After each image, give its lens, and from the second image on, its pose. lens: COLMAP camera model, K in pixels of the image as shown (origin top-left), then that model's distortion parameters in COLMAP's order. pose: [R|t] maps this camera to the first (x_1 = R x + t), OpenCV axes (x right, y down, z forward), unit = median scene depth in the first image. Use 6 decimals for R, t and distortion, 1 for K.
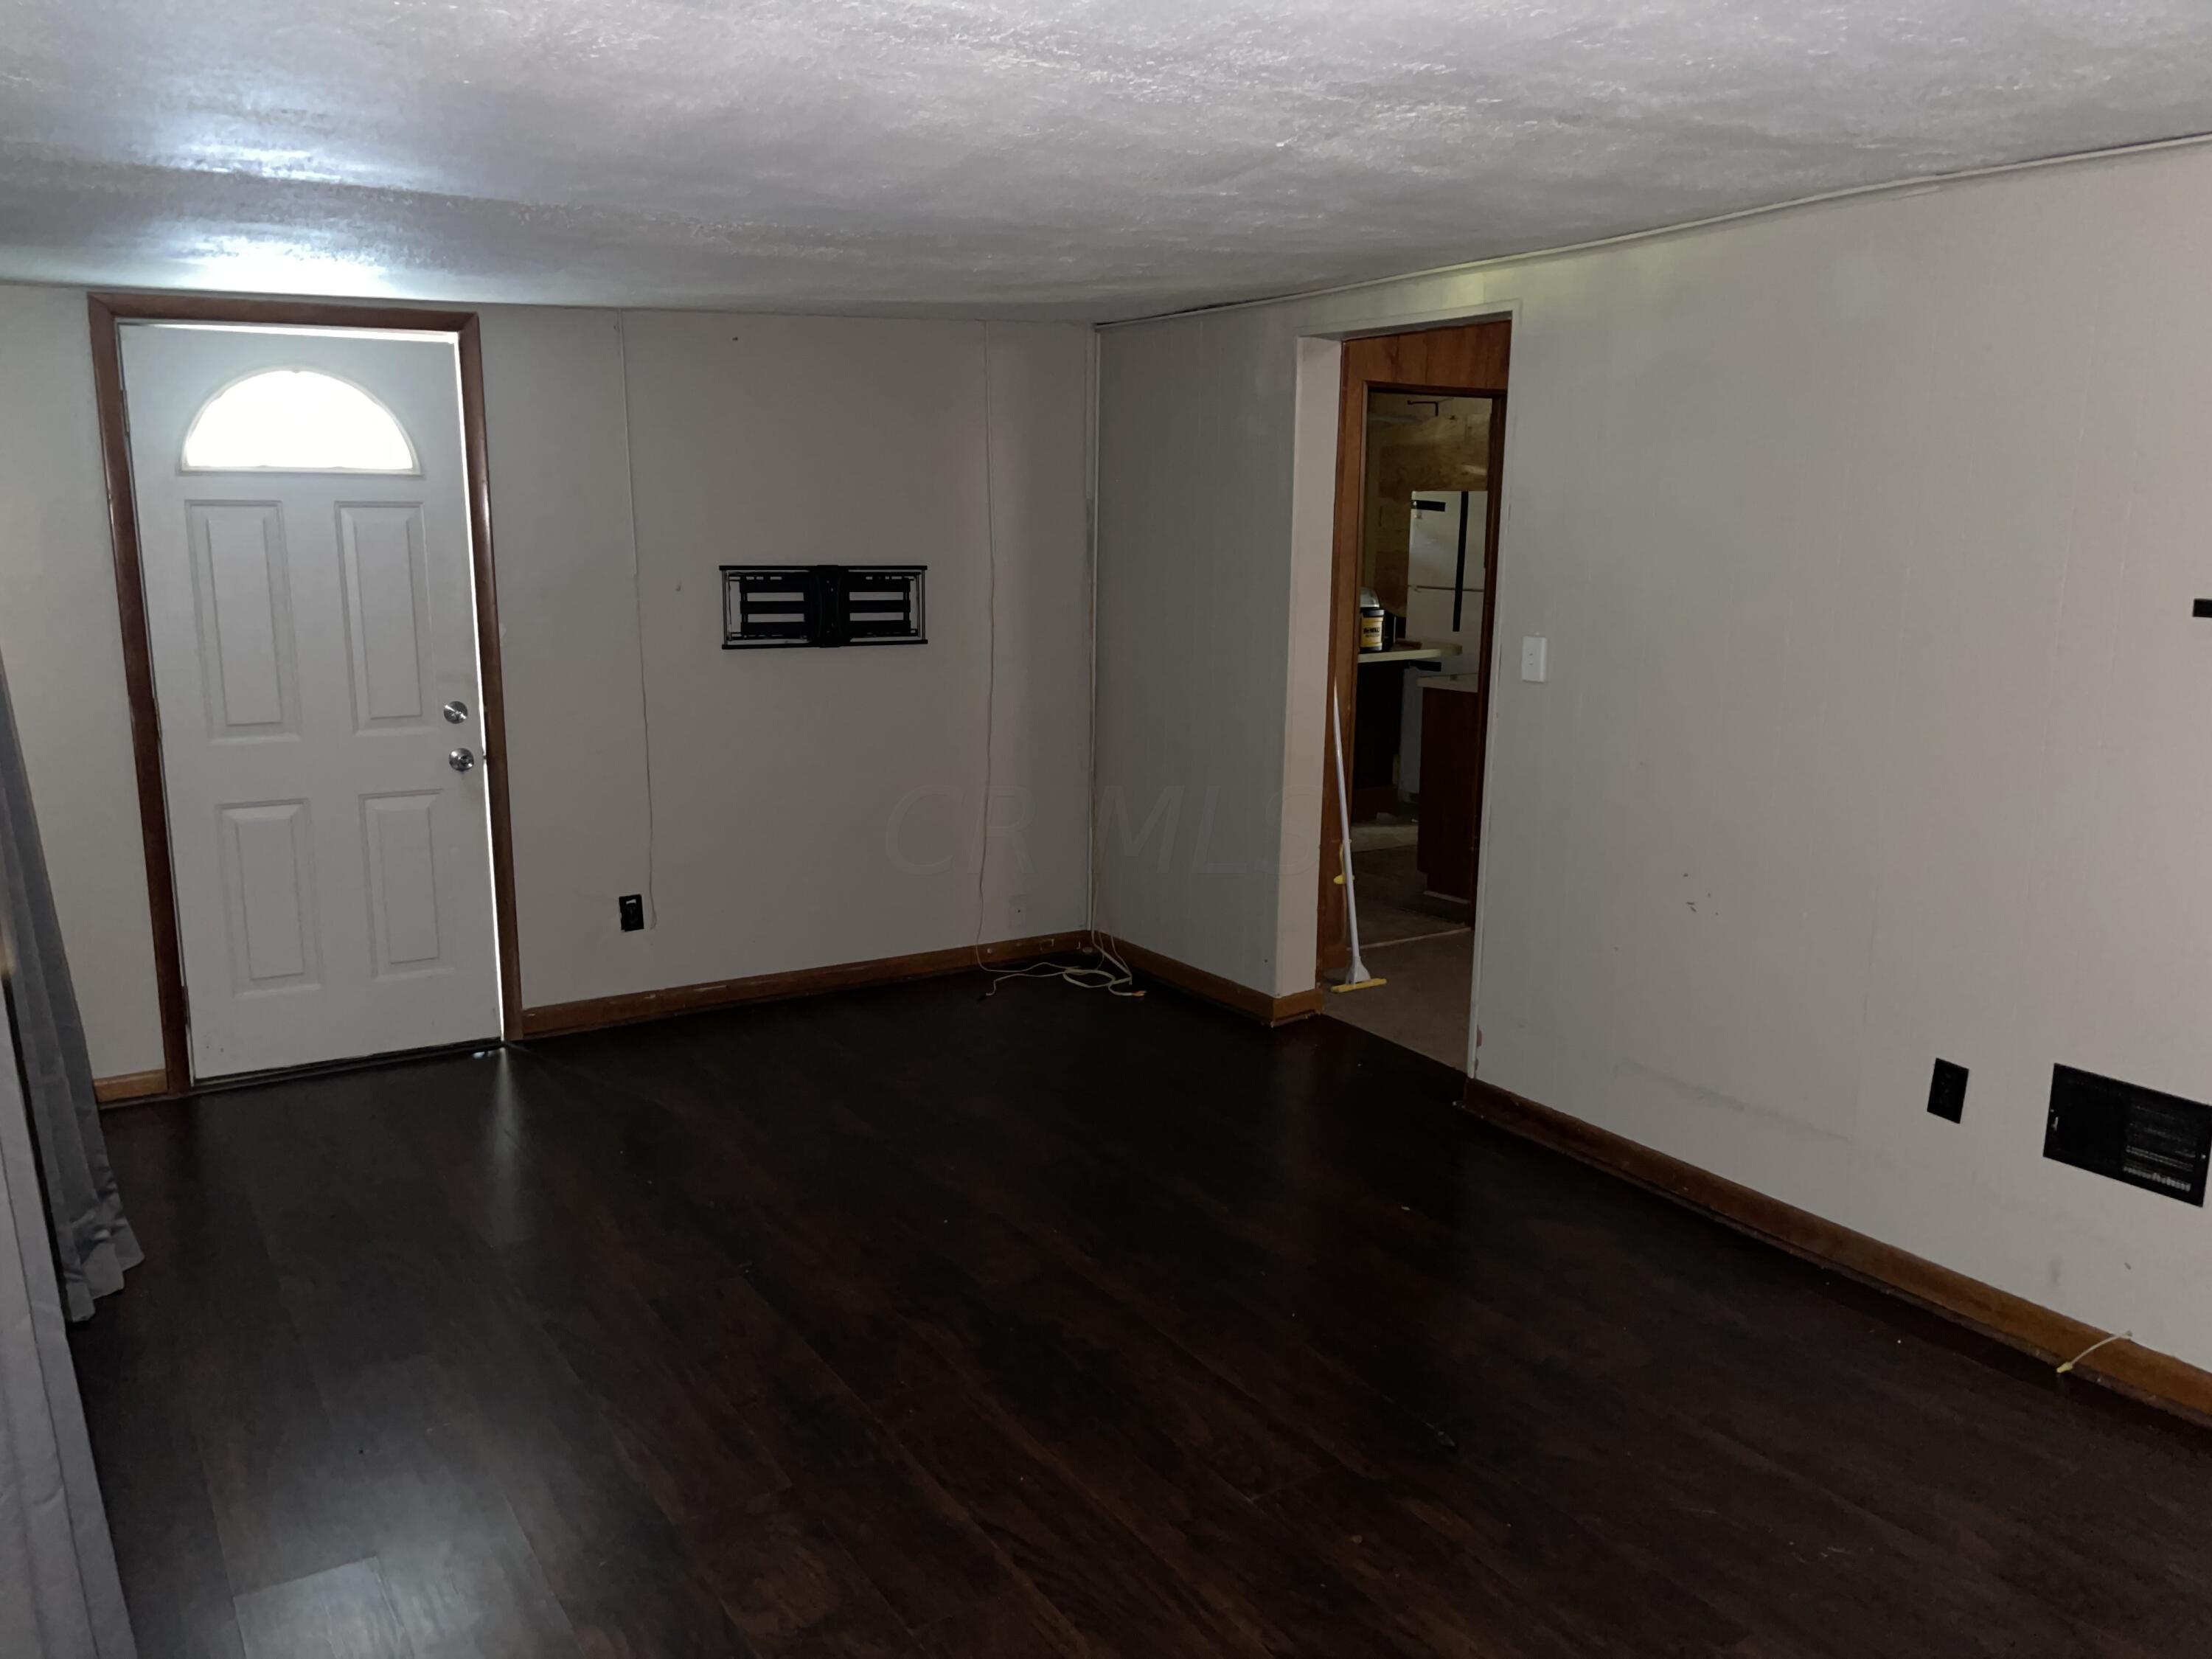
lens RADIAL K [[1688.6, 0, 1093.1], [0, 1688.6, 832.6], [0, 0, 1]] dist [0.006756, -0.002691]
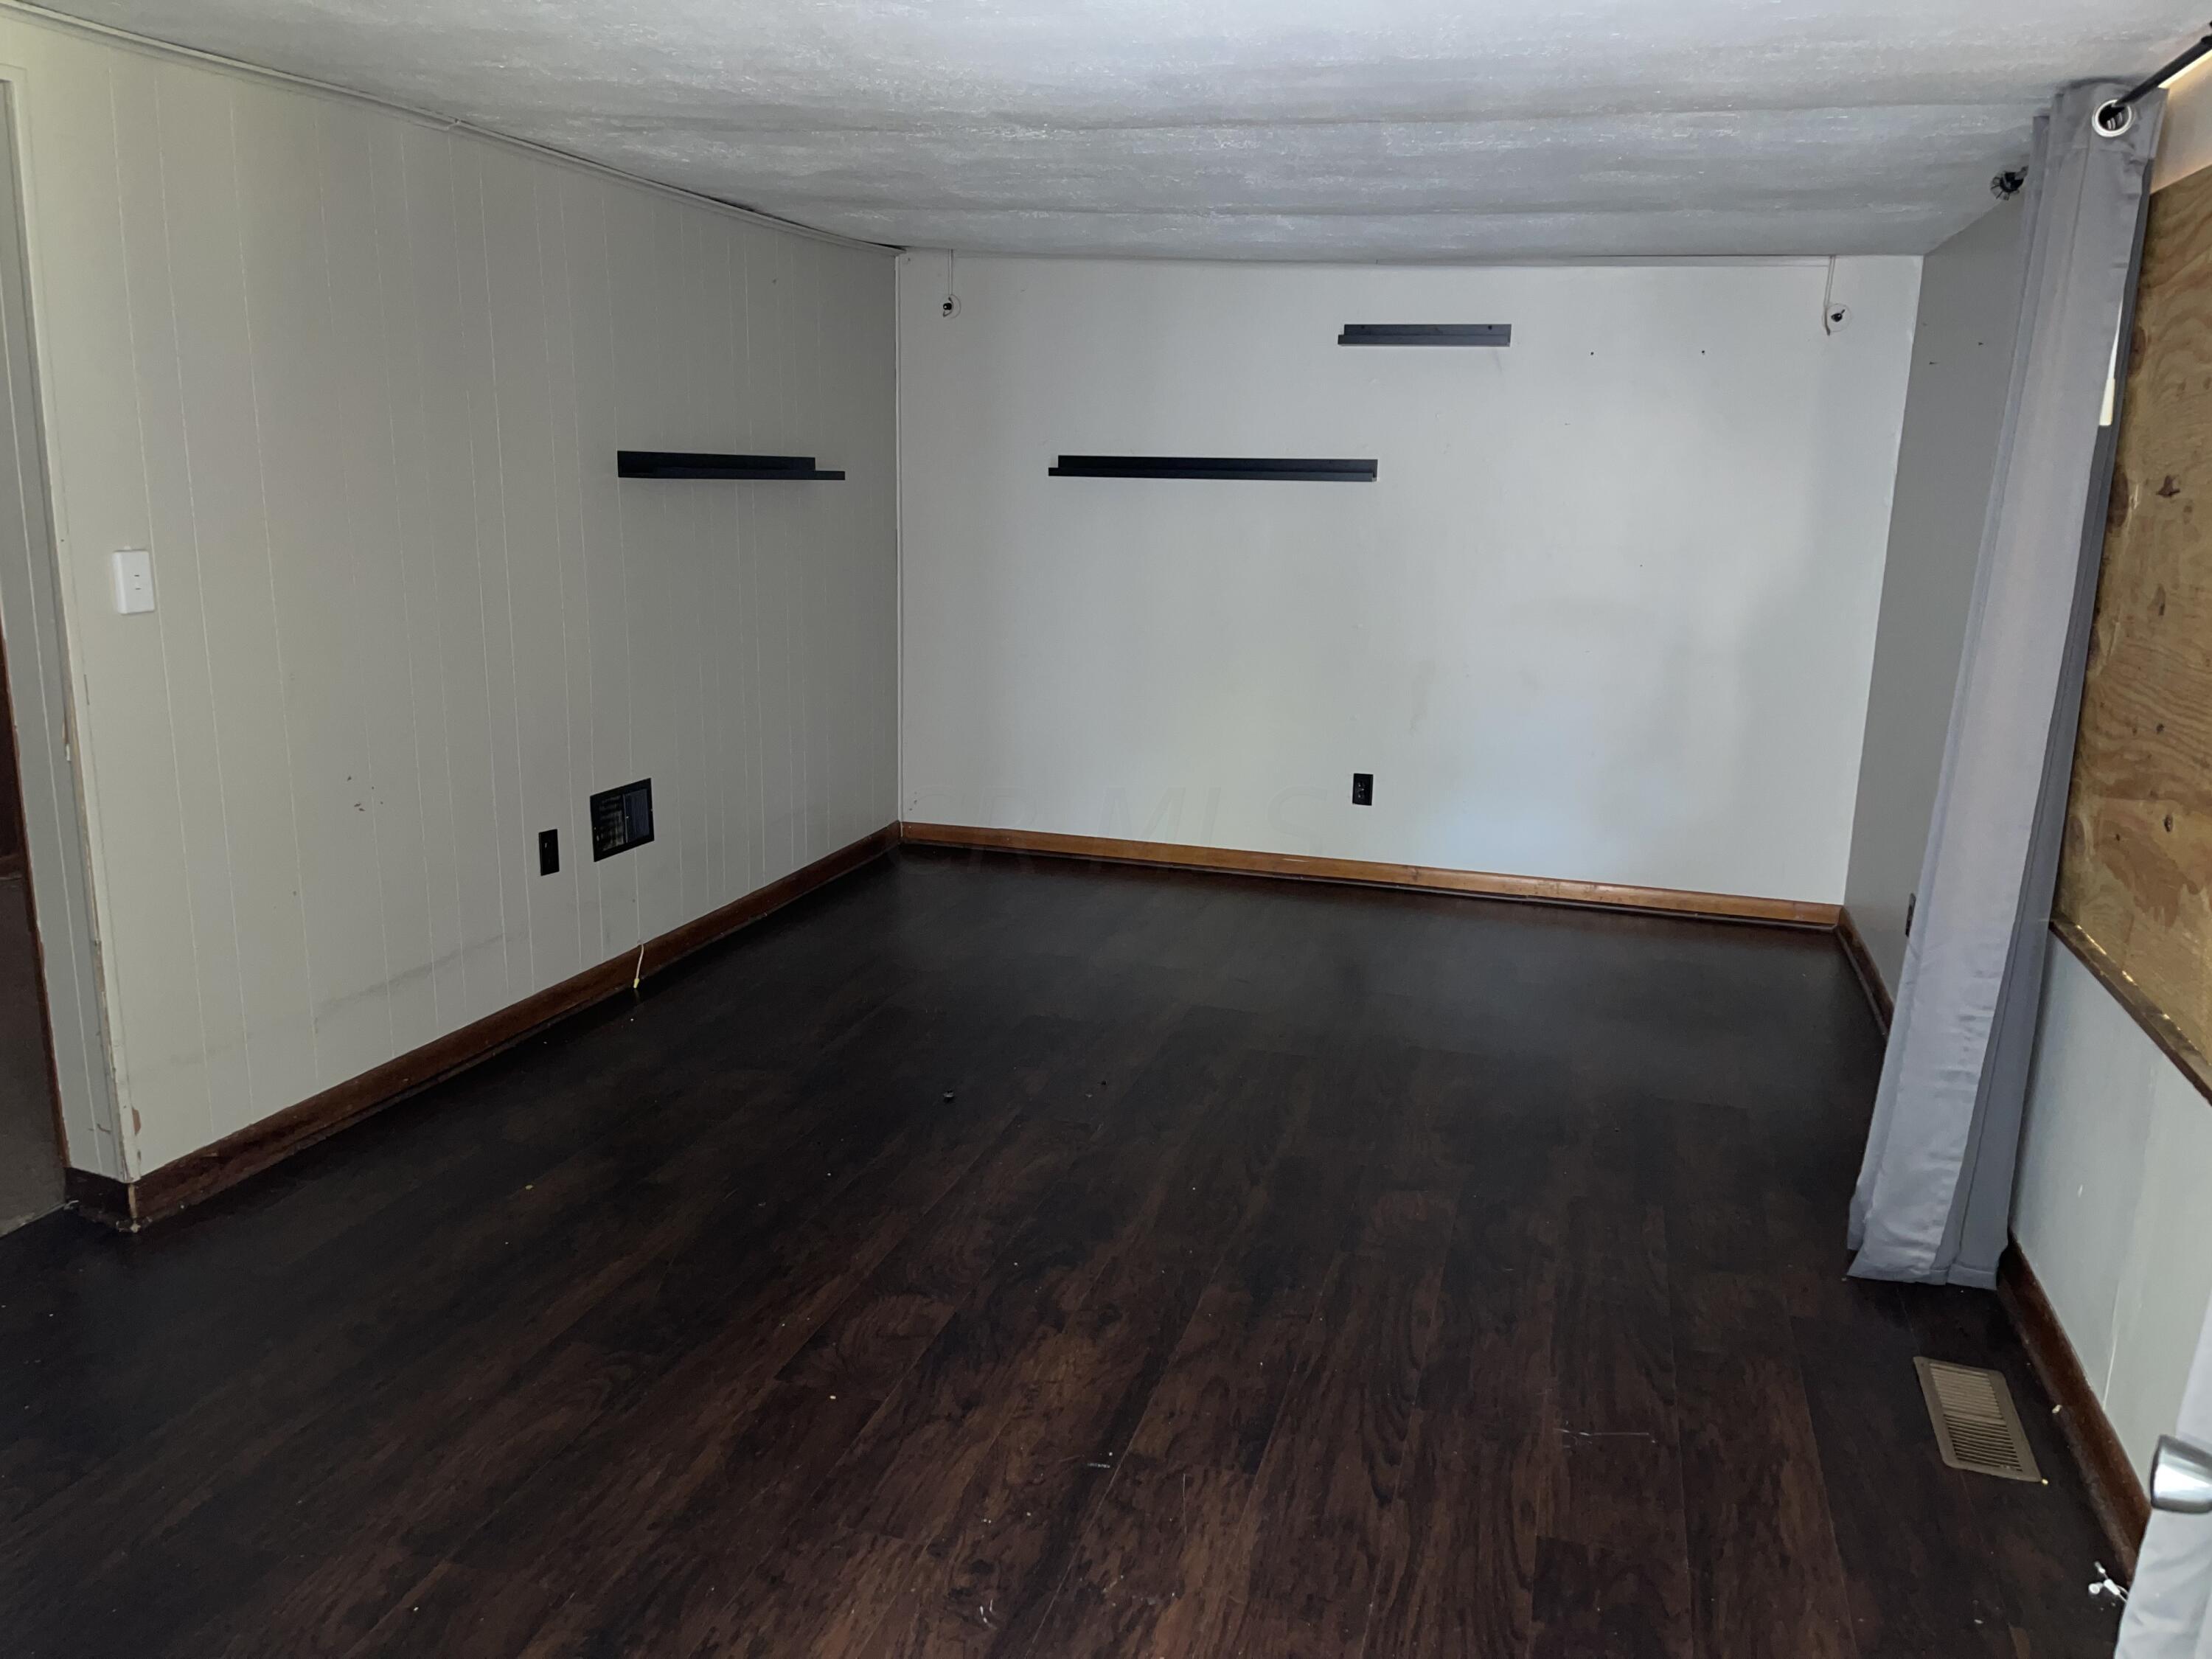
lens RADIAL K [[1688.6, 0, 1099.1], [0, 1688.6, 830.7], [0, 0, 1]] dist [0.006756, -0.002691]
pose [[-0.661647, -0.171780, 0.729874, -0.773188], [0.118060, 0.937396, 0.327645, -0.256293], [-0.740463, 0.302954, -0.599944, 1.538693]]
